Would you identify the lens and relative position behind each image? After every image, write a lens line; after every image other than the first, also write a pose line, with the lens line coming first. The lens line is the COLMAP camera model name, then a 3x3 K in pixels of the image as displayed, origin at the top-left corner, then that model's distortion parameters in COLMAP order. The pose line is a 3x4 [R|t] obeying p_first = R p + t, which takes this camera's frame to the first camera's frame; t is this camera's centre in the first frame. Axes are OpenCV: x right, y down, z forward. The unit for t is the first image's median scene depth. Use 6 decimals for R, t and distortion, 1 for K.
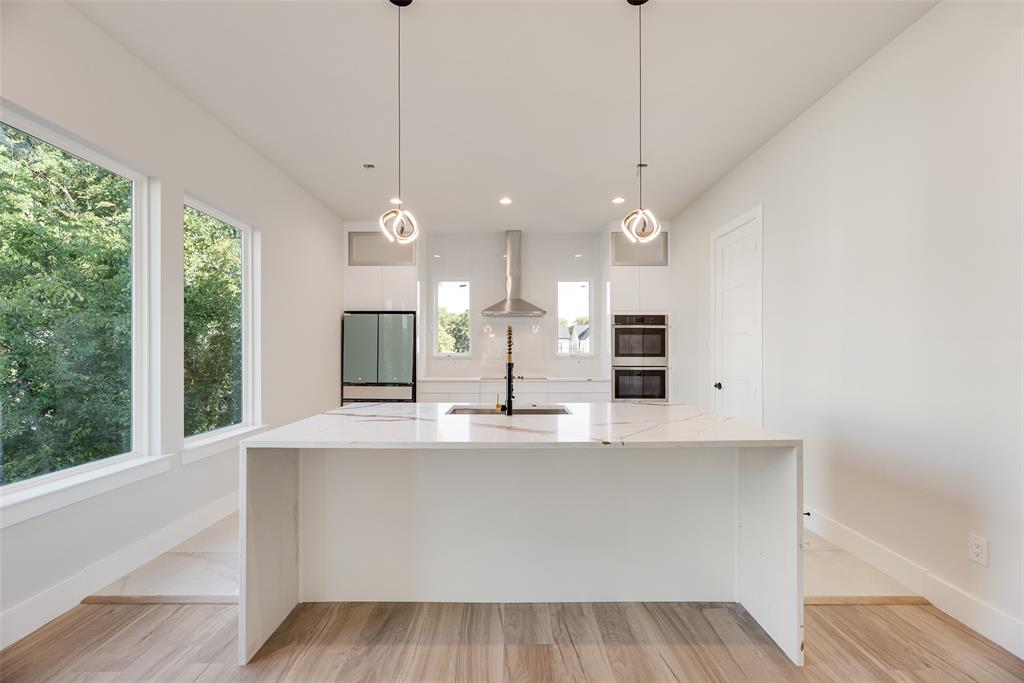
lens RADIAL K [[425.3, 0, 509.4], [0, 425.3, 348.6], [0, 0, 1]] dist [-0.001604, -0.000093]
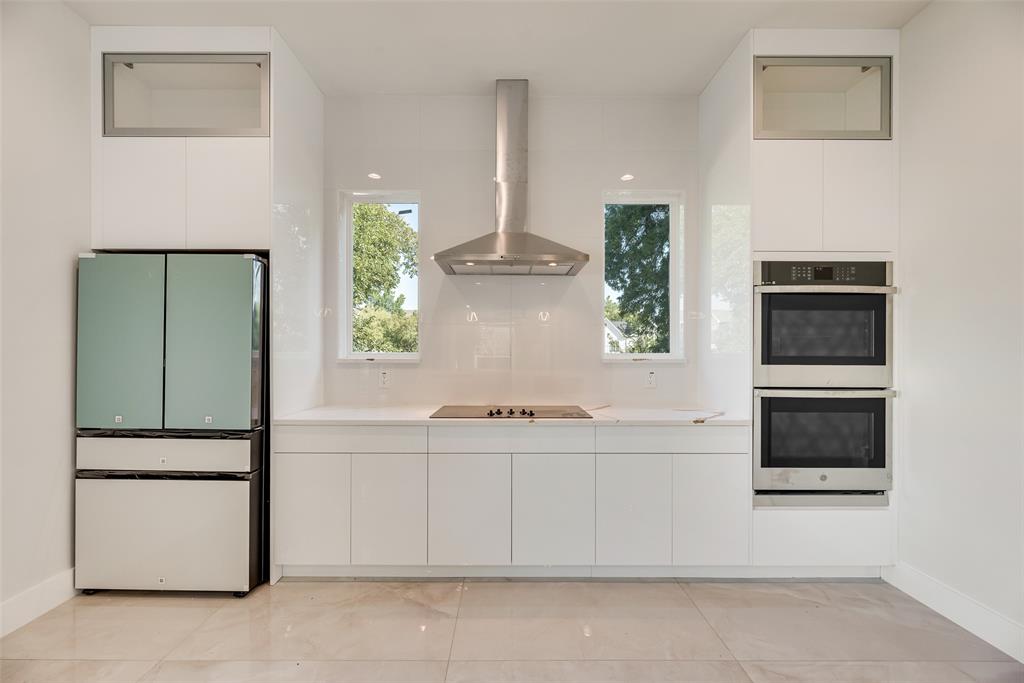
lens RADIAL K [[425.3, 0, 493.5], [0, 425.3, 345.9], [0, 0, 1]] dist [-0.001604, -0.000093]
pose [[0.999509, 0.002688, -0.031204, 0.005090], [-0.002364, 0.999943, 0.010413, -0.001692], [0.031230, -0.010334, 0.999459, 0.589303]]
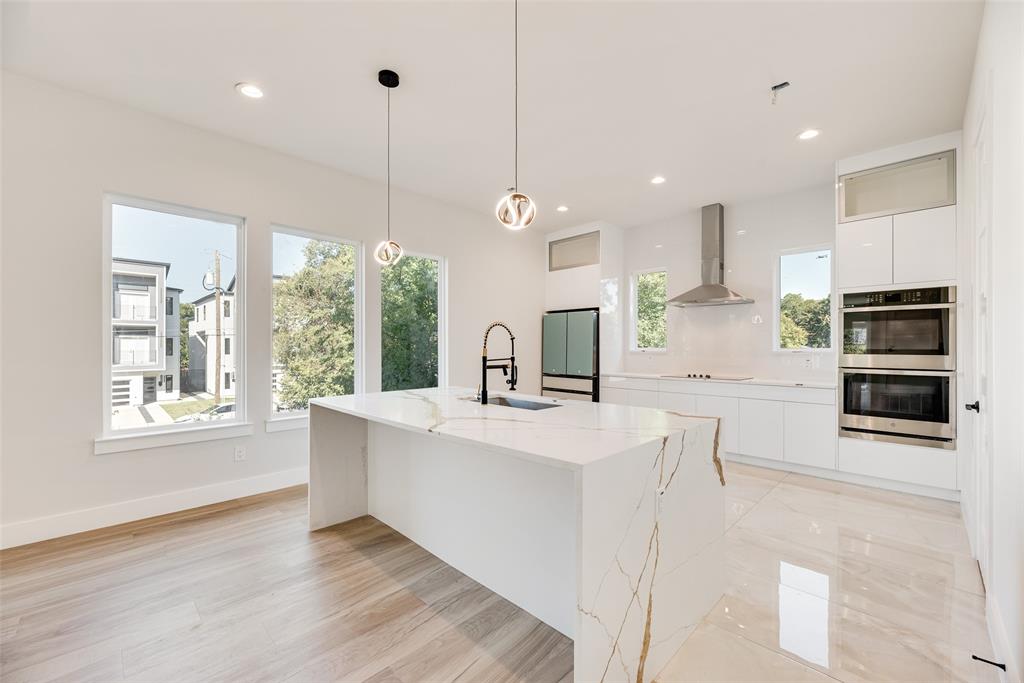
lens RADIAL K [[425.3, 0, 519.2], [0, 425.3, 344.7], [0, 0, 1]] dist [-0.001604, -0.000093]
pose [[0.698746, -0.003121, -0.715363, 0.375355], [0.004505, 0.999990, 0.000037, 0.001945], [0.715355, -0.003249, 0.698753, 0.134174]]
